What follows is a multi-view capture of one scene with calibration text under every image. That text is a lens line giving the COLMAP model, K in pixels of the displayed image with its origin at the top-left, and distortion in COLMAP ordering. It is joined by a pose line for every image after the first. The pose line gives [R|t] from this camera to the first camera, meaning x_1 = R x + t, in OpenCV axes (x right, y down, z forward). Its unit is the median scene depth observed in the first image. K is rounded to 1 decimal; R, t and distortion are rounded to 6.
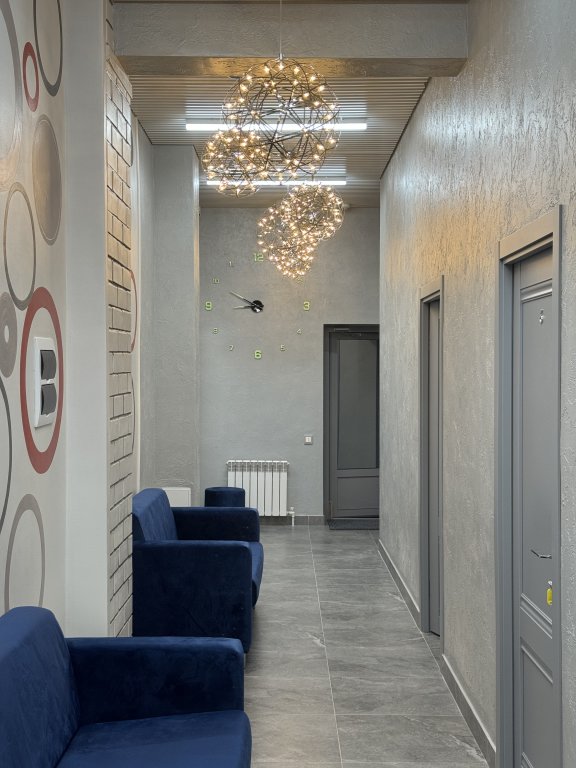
lens RADIAL K [[1070.7, 0, 290.0], [0, 1070.7, 386.6], [0, 0, 1]] dist [0.138631, 0.000000]
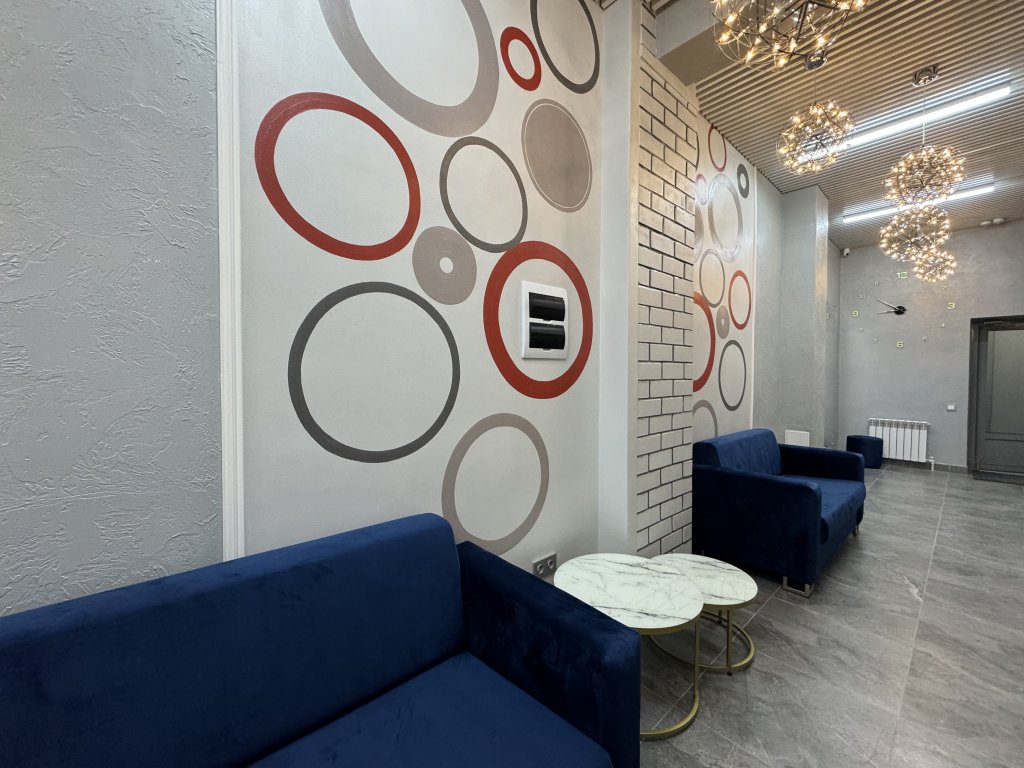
lens RADIAL K [[409.9, 0, 511.6], [0, 409.9, 381.7], [0, 0, 1]] dist [-0.000042, 0.000745]
pose [[0.664473, 0.017391, -0.747110, 0.044748], [-0.016704, 0.999825, 0.008417, 0.029440], [0.747126, 0.006887, 0.664647, 0.340345]]
